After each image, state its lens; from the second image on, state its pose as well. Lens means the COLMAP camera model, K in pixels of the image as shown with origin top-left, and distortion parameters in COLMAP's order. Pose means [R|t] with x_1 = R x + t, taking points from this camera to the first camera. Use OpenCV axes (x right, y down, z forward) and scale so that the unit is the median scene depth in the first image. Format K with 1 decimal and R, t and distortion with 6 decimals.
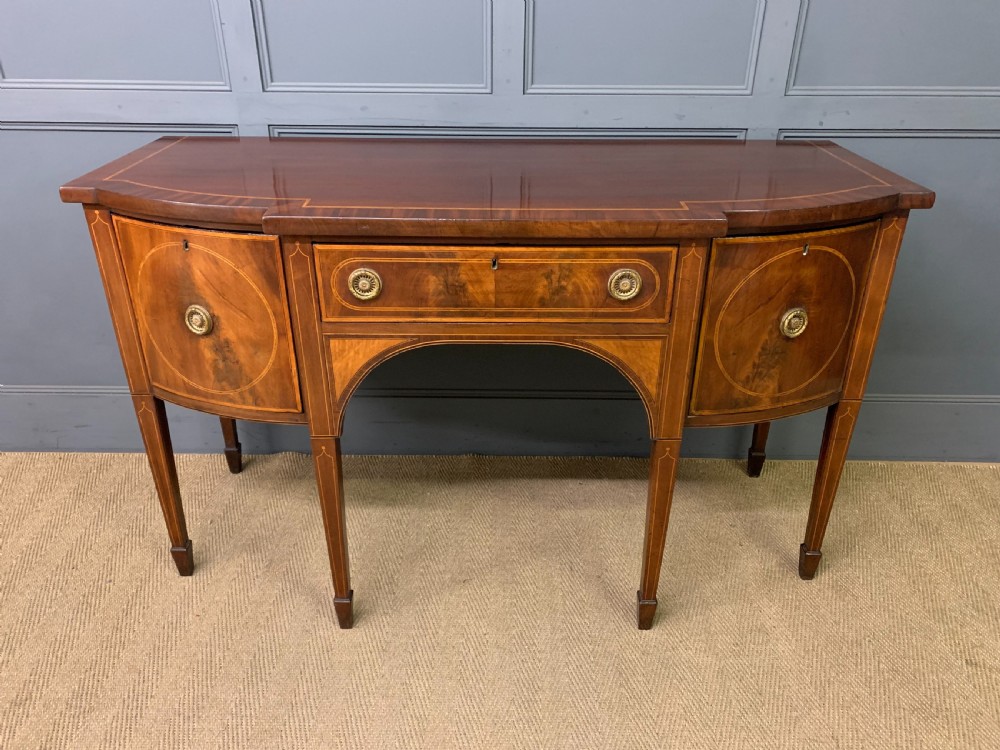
lens RADIAL K [[765.4, 0, 493.2], [0, 765.4, 365.8], [0, 0, 1]] dist [0.038660, -0.036462]
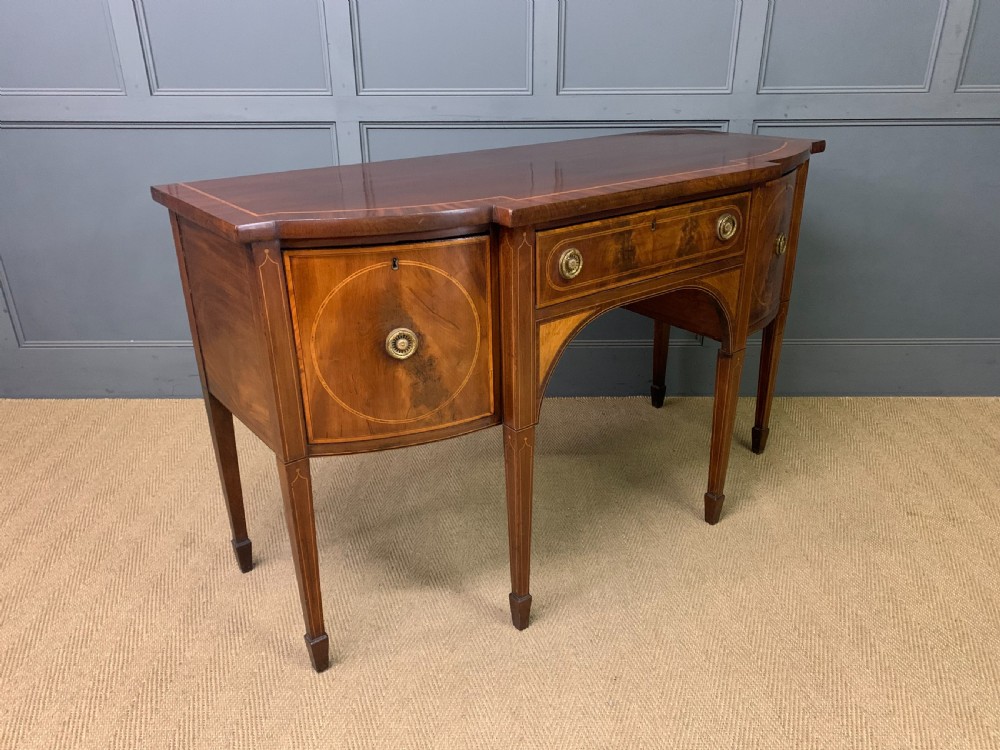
lens RADIAL K [[765.4, 0, 505.5], [0, 765.4, 397.0], [0, 0, 1]] dist [0.038660, -0.036462]
pose [[0.795273, -0.271624, 0.541998, -0.817847], [0.291823, 0.955139, 0.050479, -0.007045], [-0.531395, 0.118023, 0.838862, 0.149753]]
